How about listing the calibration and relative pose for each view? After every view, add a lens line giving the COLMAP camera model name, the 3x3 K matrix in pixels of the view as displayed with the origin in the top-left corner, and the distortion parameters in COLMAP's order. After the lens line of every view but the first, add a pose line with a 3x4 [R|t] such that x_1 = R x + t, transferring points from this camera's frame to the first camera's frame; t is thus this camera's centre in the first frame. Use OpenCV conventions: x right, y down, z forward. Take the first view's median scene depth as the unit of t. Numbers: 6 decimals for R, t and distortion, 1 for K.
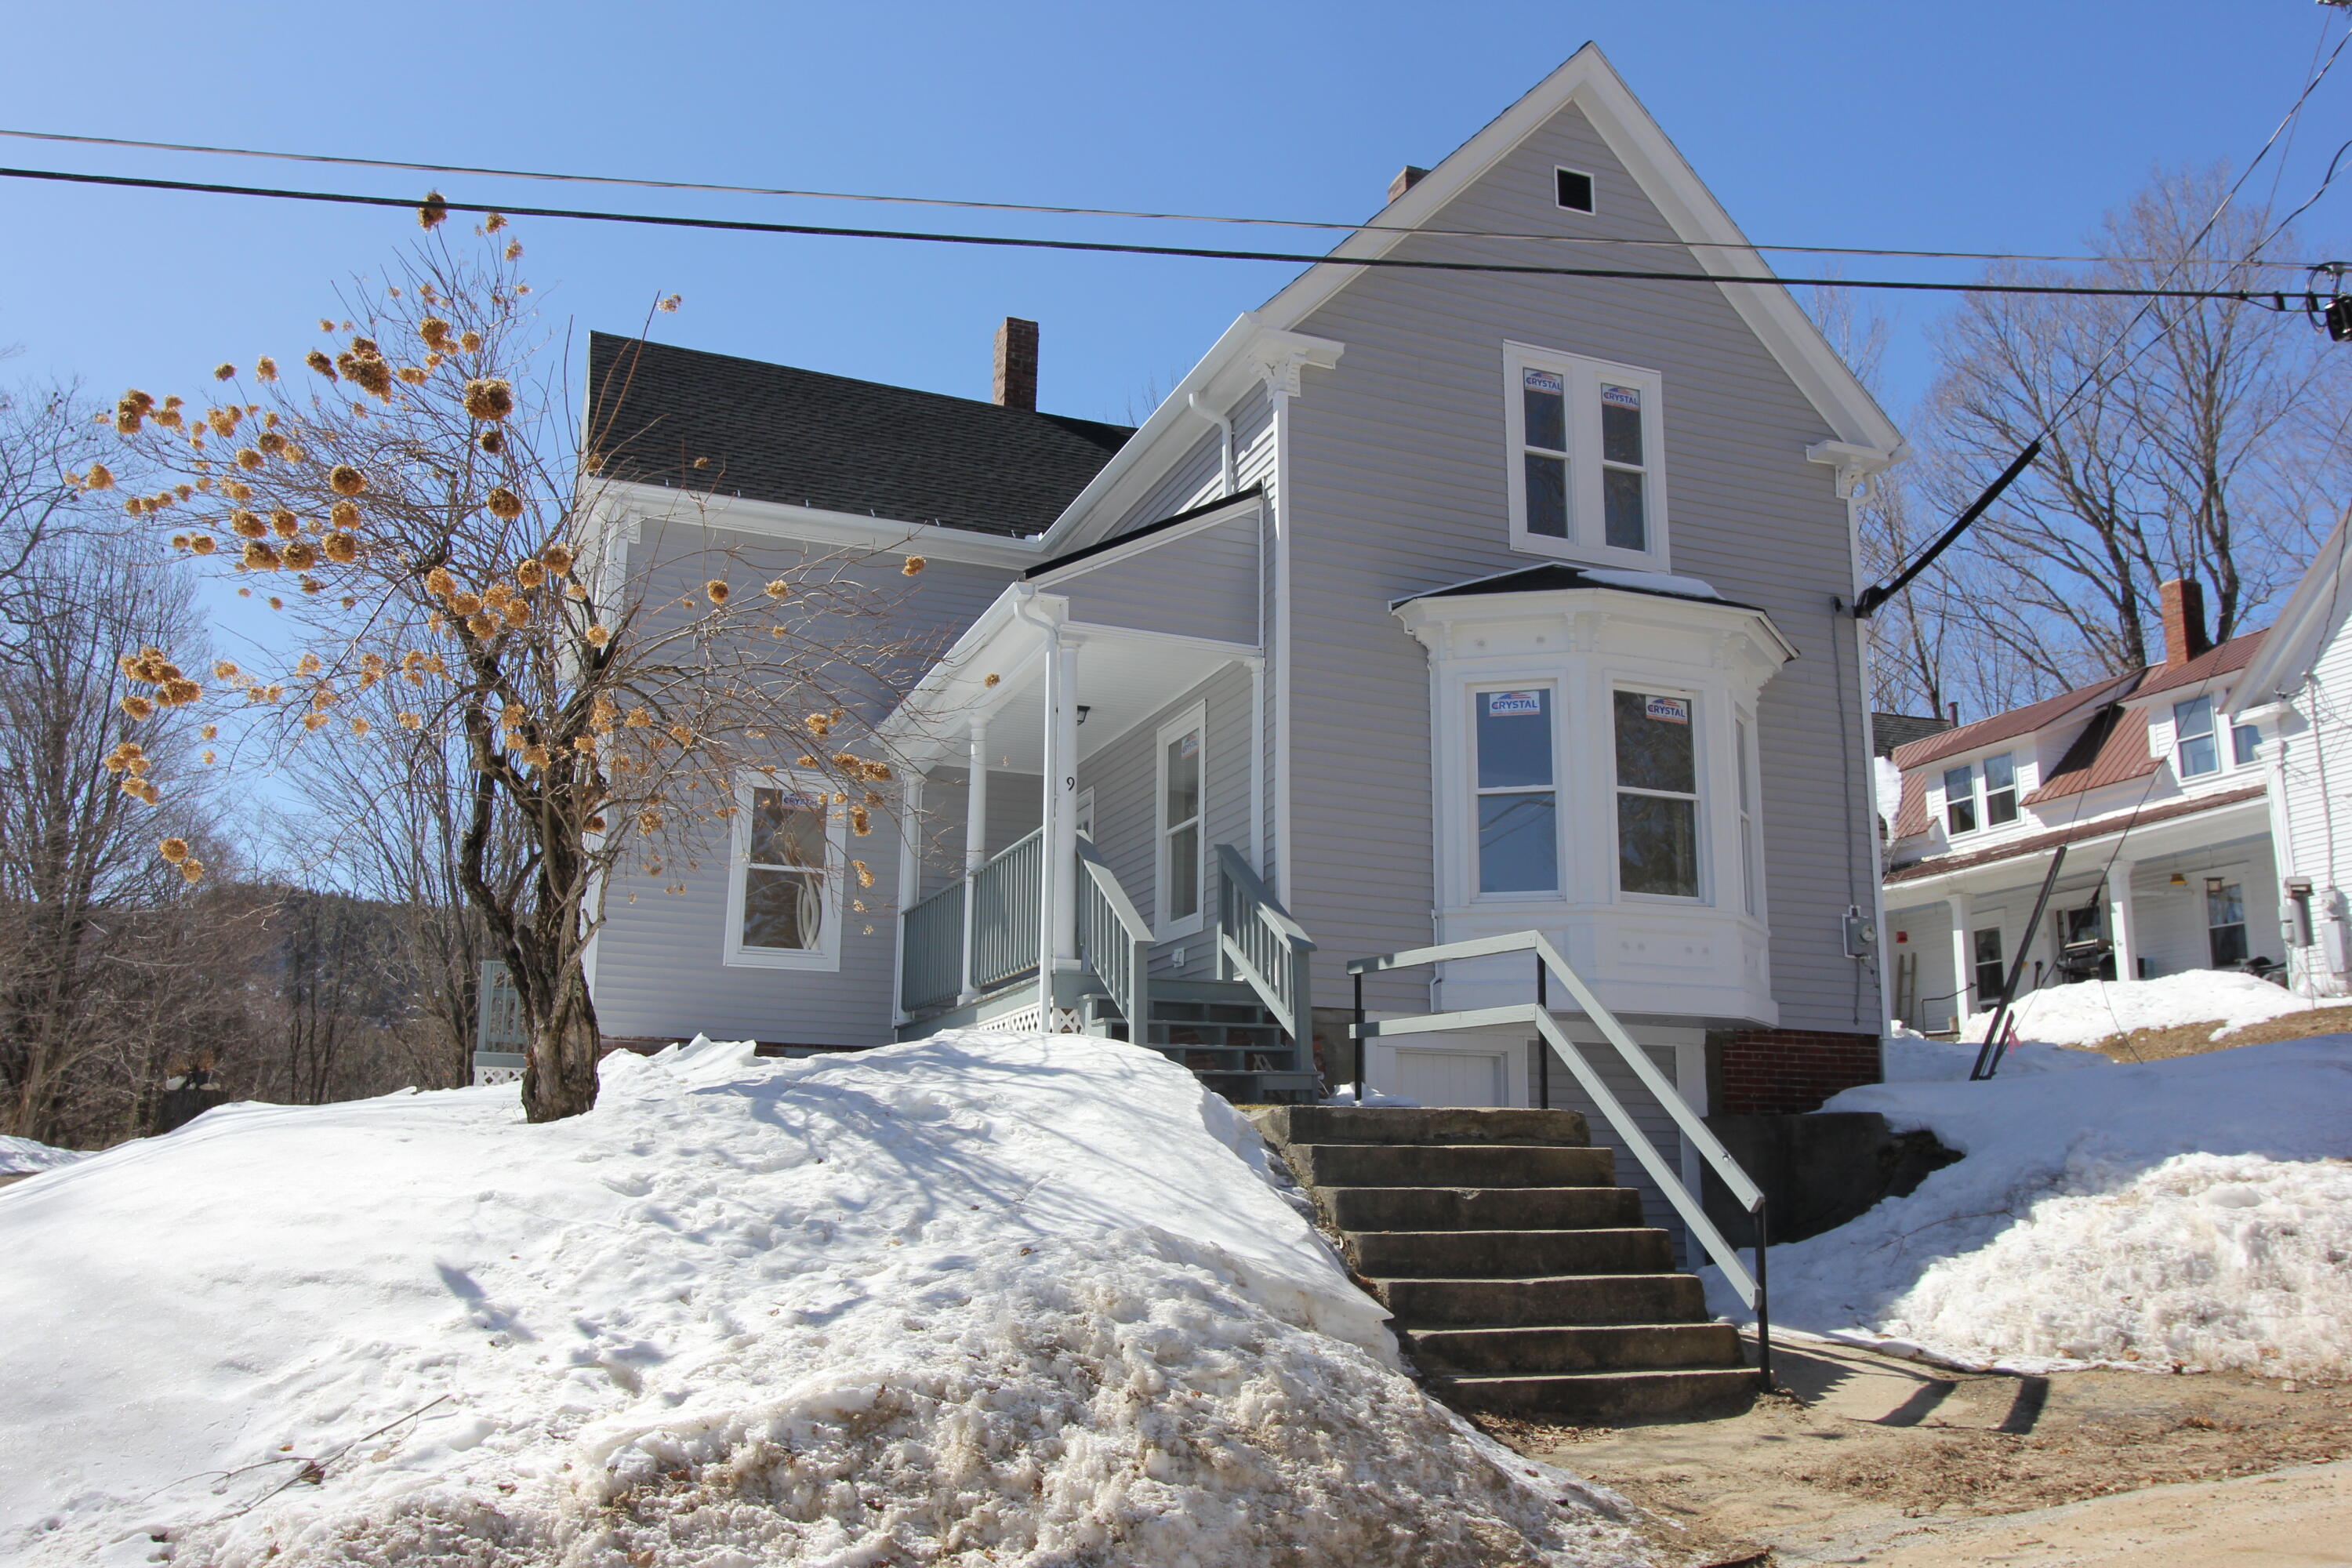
lens RADIAL K [[1790.4, 0, 1171.9], [0, 1790.4, 822.6], [0, 0, 1]] dist [-0.027609, 0.038114]
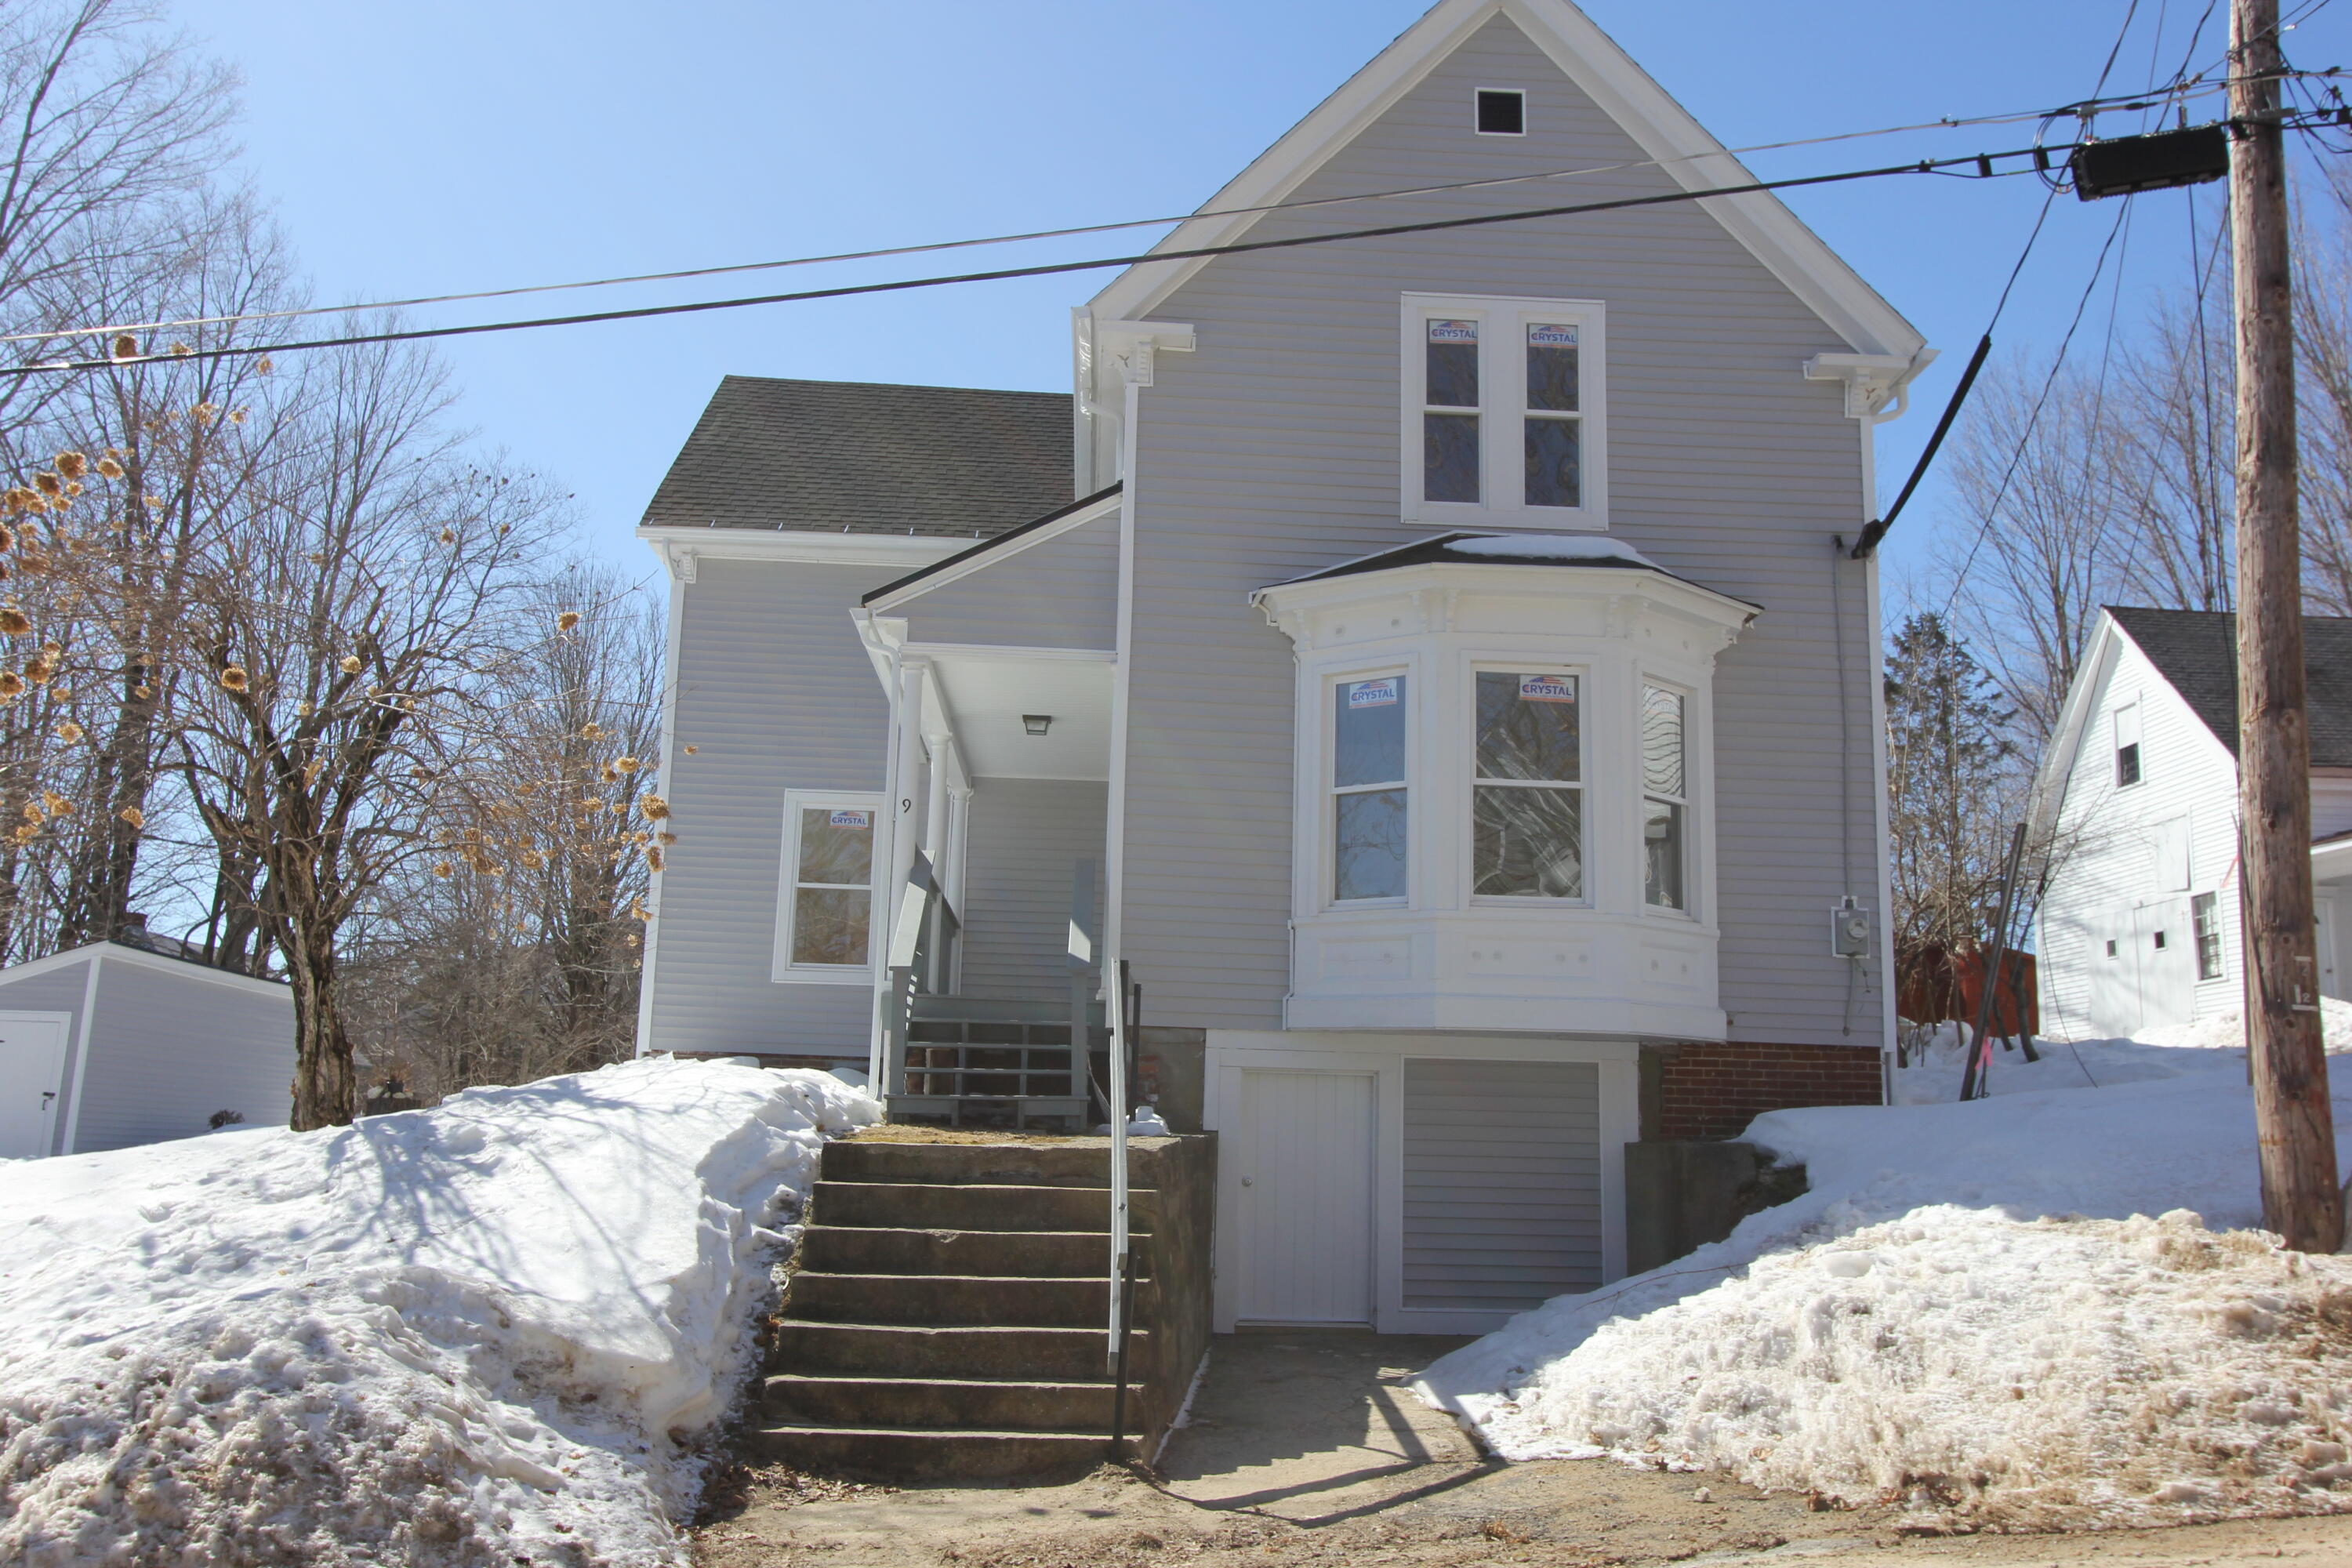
lens RADIAL K [[1878.6, 0, 1169.1], [0, 1878.6, 822.0], [0, 0, 1]] dist [-0.033594, 0.056342]
pose [[0.946564, -0.043323, -0.319592, 0.383758], [0.048303, 0.998803, 0.007667, -0.012511], [0.318878, -0.022695, 0.947524, 0.046960]]
